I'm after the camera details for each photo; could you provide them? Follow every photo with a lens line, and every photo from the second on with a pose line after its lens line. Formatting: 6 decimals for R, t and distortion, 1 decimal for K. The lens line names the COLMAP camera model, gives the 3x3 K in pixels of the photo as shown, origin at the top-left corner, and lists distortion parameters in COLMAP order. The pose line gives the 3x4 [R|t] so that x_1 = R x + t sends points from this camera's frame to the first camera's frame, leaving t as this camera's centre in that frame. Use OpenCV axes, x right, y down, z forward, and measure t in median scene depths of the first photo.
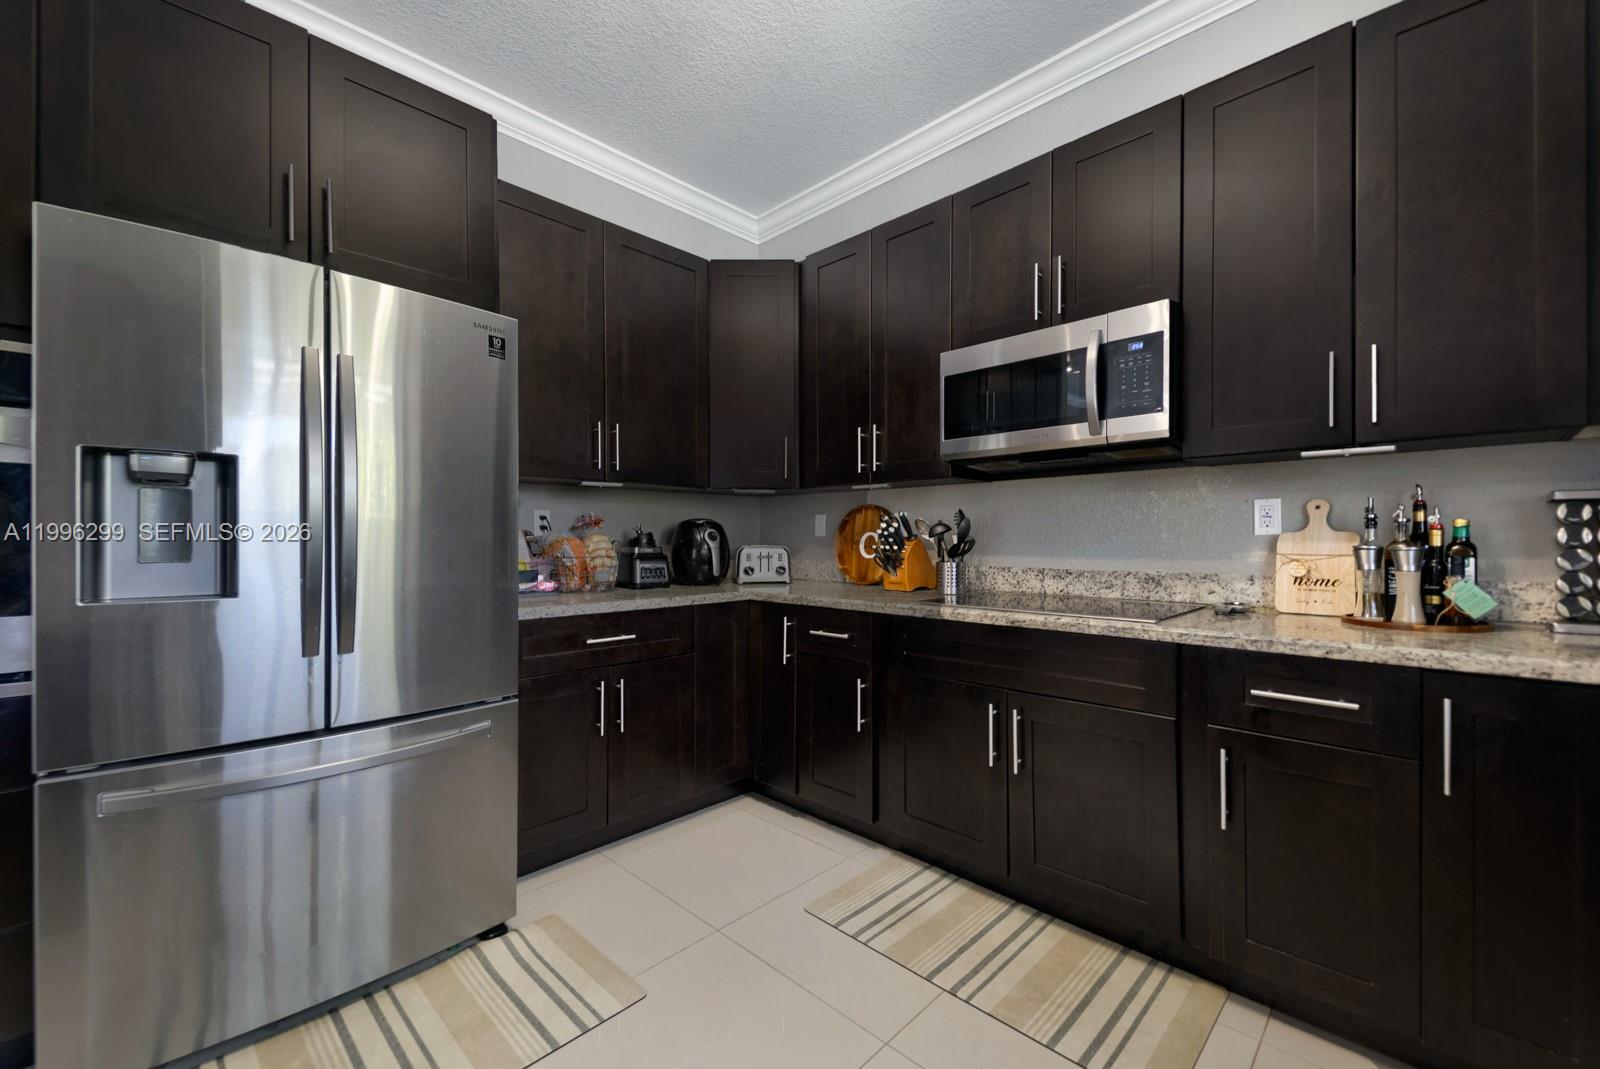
lens RADIAL K [[644.9, 0, 796.8], [0, 644.9, 537.4], [0, 0, 1]] dist [0.025445, -0.010904]
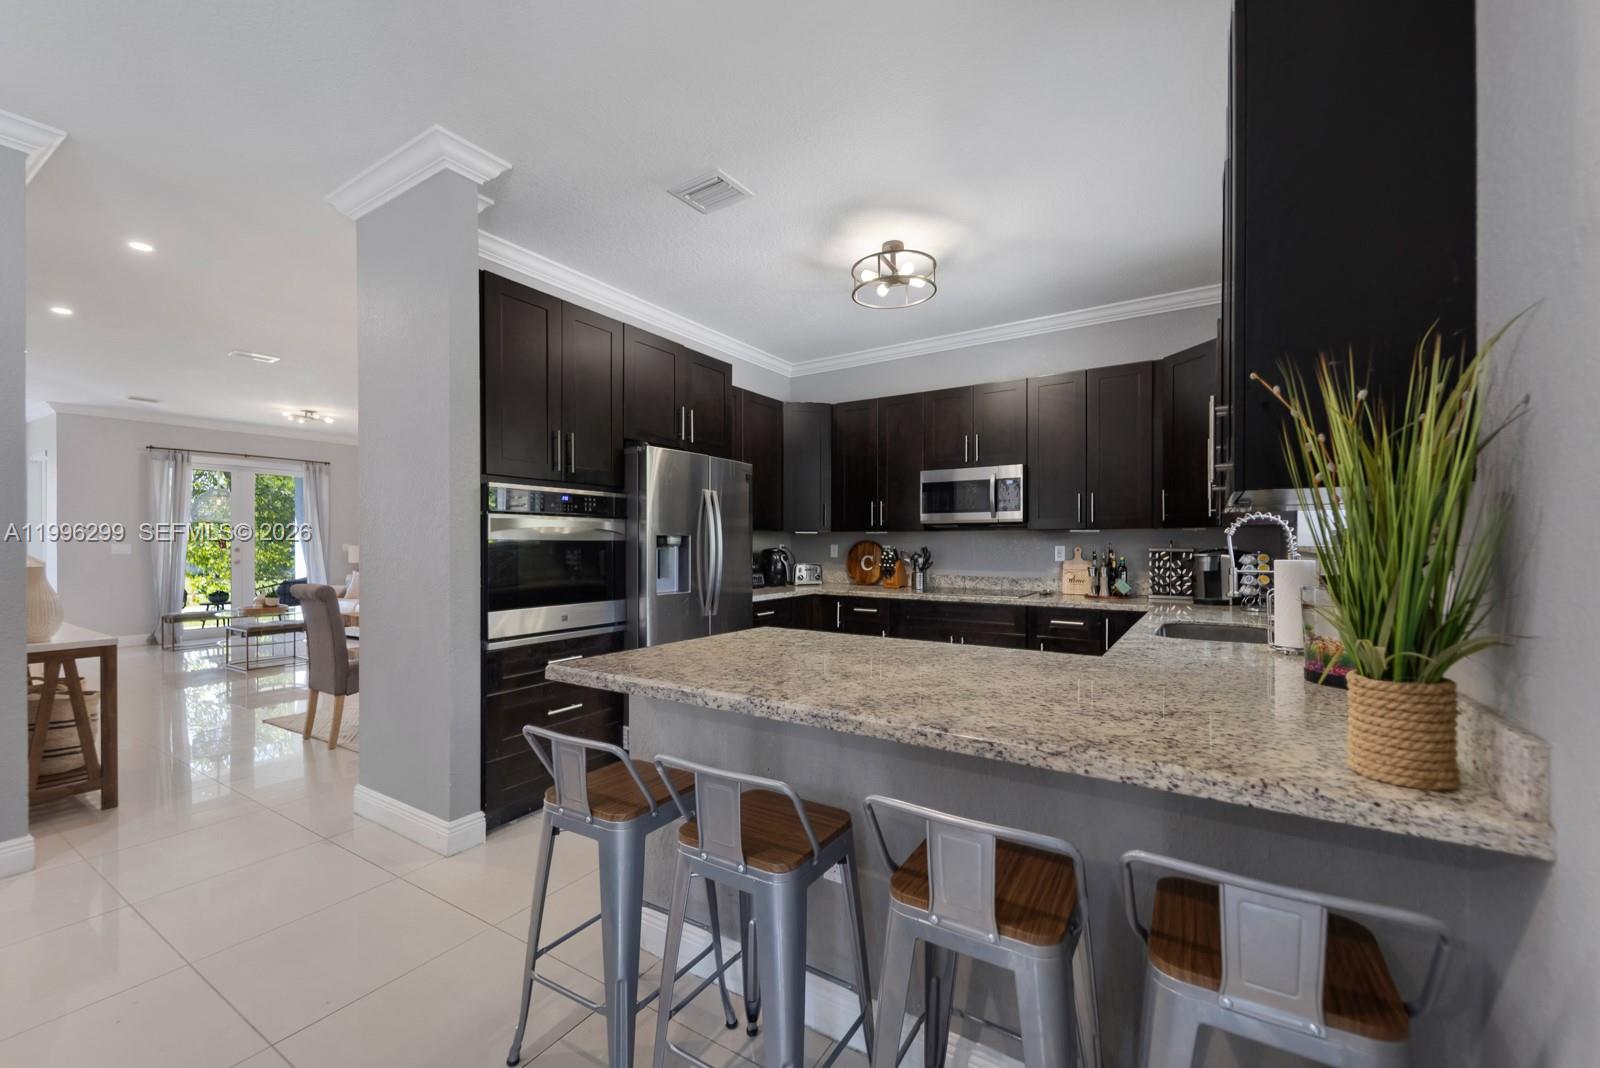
lens RADIAL K [[629.6, 0, 802.4], [0, 629.6, 539.9], [0, 0, 1]] dist [0.003142, -0.000019]
pose [[0.978191, 0.003035, 0.207685, -0.547592], [-0.002621, 0.999994, -0.002267, -0.060906], [-0.207691, 0.001673, 0.978193, -0.856934]]
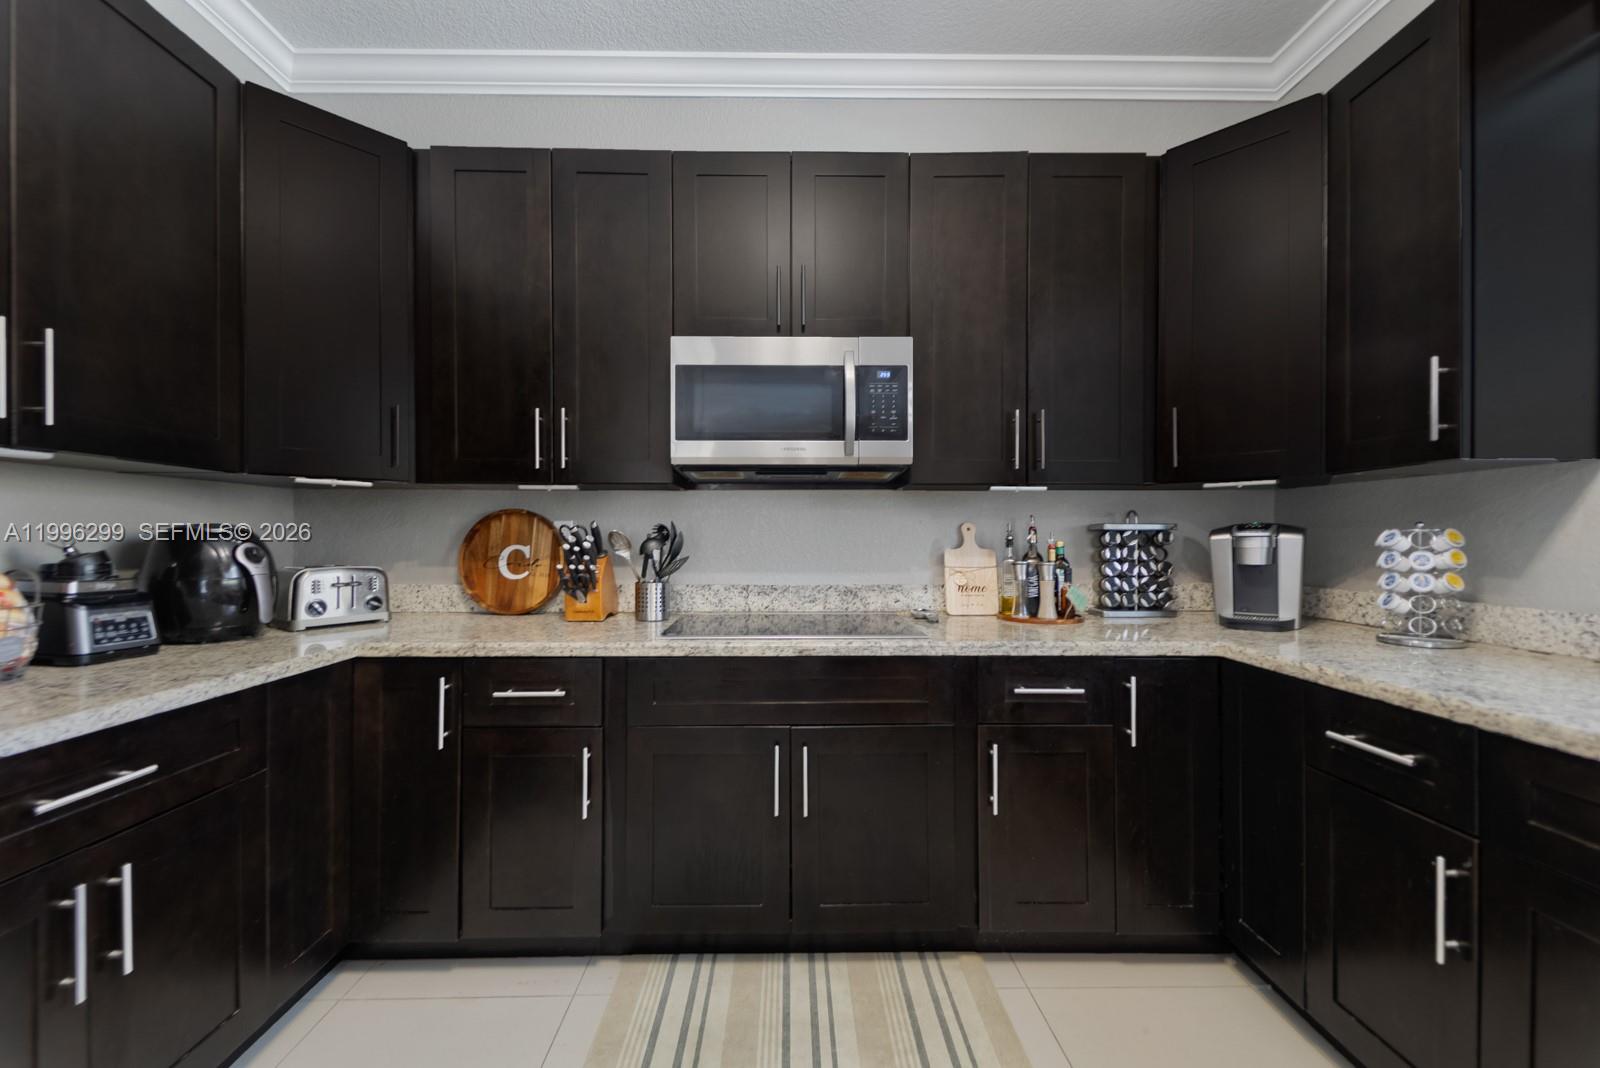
lens RADIAL K [[644.9, 0, 796.8], [0, 644.9, 536.9], [0, 0, 1]] dist [0.025445, -0.010904]
pose [[0.700937, 0.000465, 0.713223, -0.258202], [-0.003231, 0.999992, 0.002524, -0.026719], [-0.713216, -0.004074, 0.700933, 0.291854]]
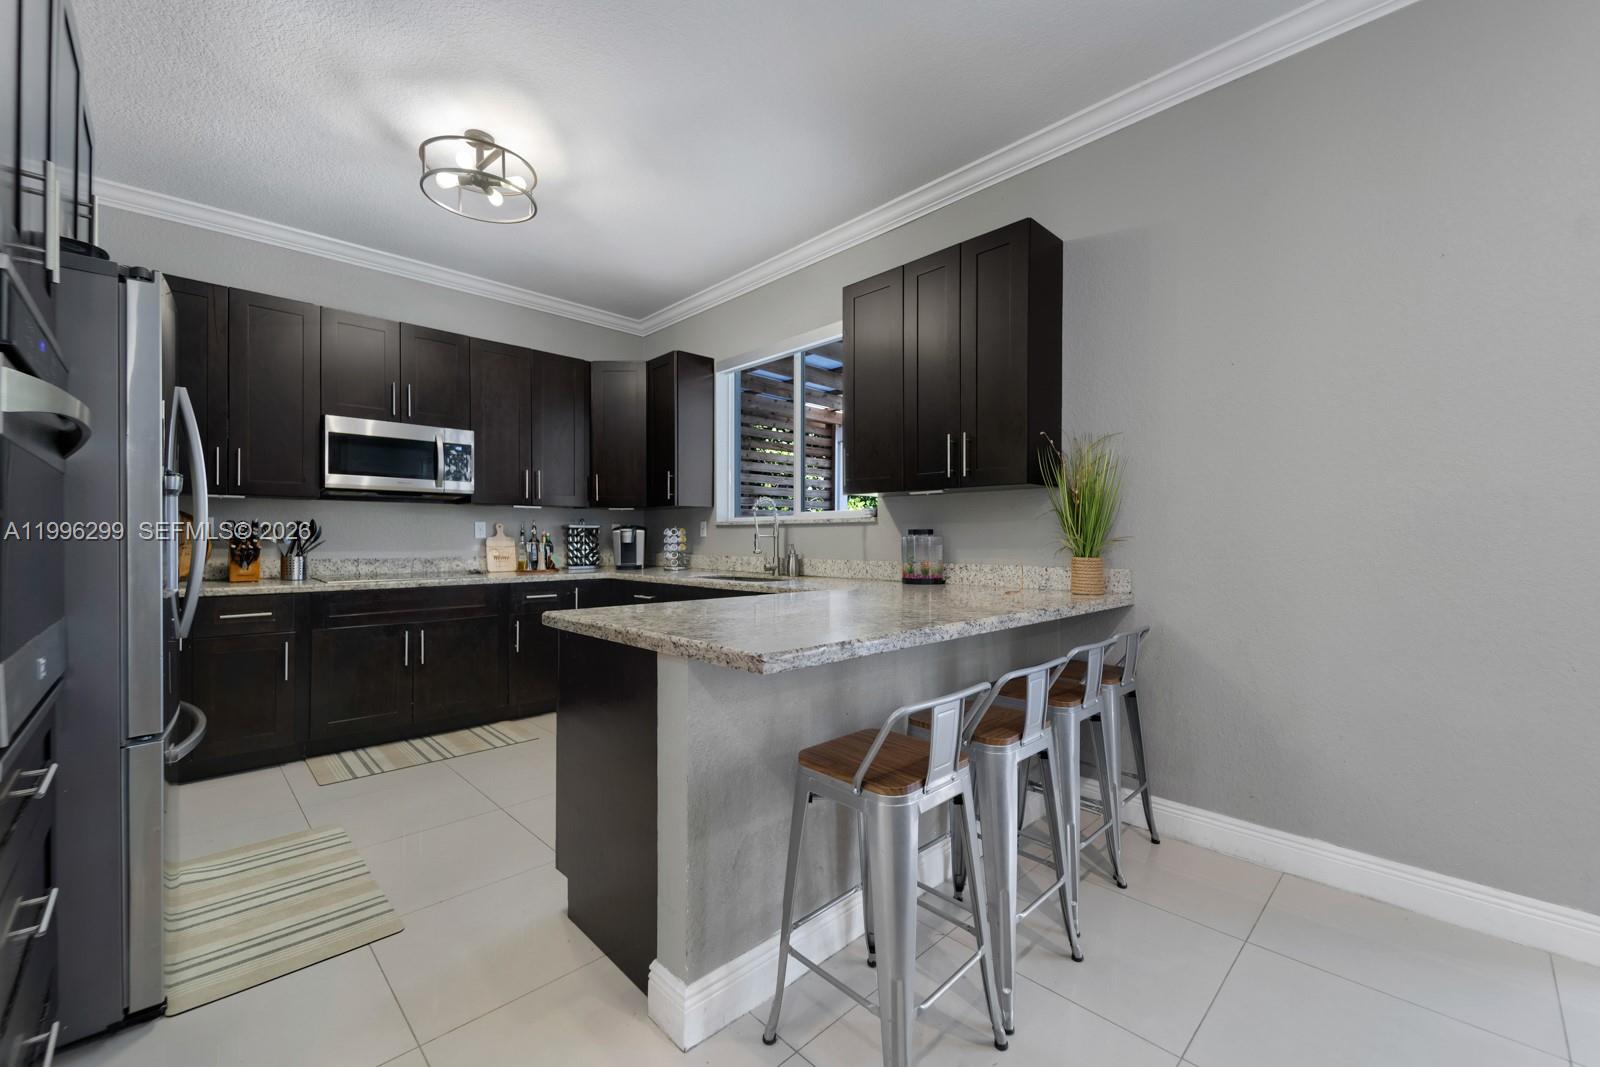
lens RADIAL K [[629.6, 0, 802.4], [0, 629.6, 539.4], [0, 0, 1]] dist [0.003142, -0.000019]
pose [[0.021084, -0.002668, 0.999774, -1.180005], [-0.006043, 0.999978, 0.002796, -0.009972], [-0.999759, -0.006101, 0.021068, -0.119881]]
